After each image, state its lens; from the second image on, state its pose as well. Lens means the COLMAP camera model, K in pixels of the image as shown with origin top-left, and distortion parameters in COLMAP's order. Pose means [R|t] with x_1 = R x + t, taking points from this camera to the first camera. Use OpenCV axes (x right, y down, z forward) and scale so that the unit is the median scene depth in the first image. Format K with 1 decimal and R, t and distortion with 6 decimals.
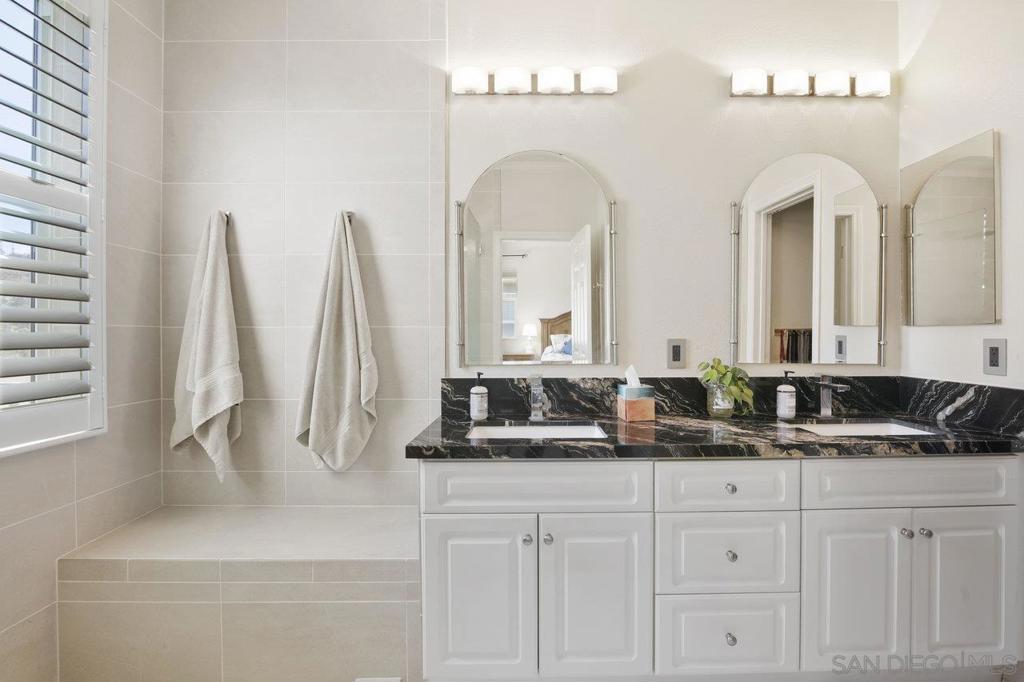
lens RADIAL K [[488.9, 0, 544.0], [0, 488.9, 333.1], [0, 0, 1]] dist [-0.004253, -0.000177]
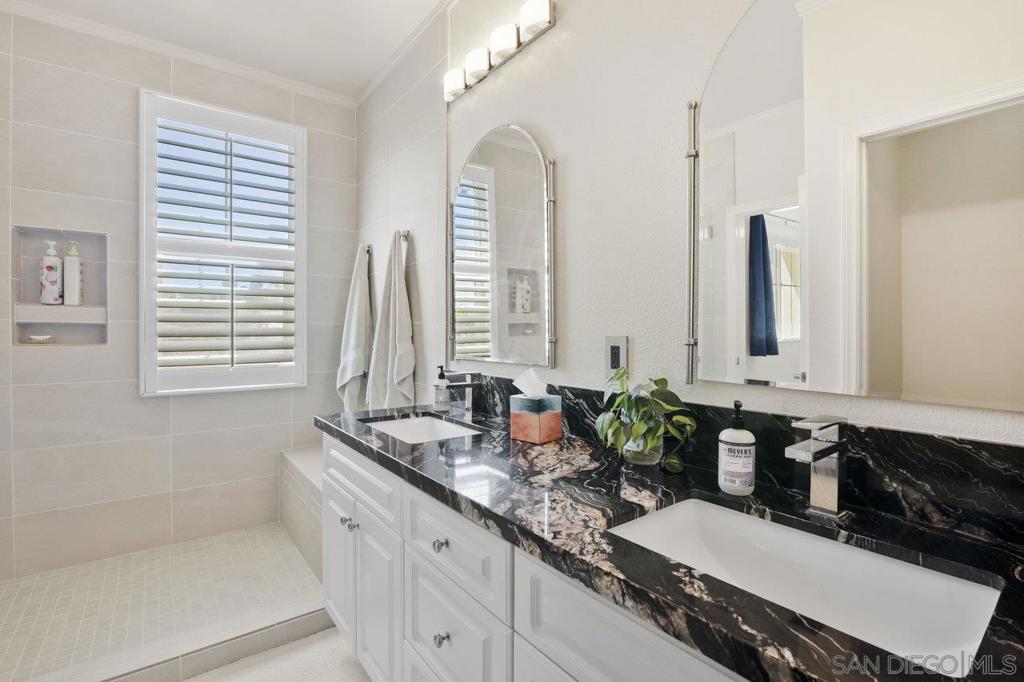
lens RADIAL K [[471.1, 0, 513.6], [0, 471.1, 332.3], [0, 0, 1]] dist [-0.009011, 0.000197]
pose [[0.593148, 0.006375, -0.805068, 0.752695], [-0.007879, 0.999967, 0.002113, 0.006425], [0.805055, 0.005090, 0.593179, 0.520842]]
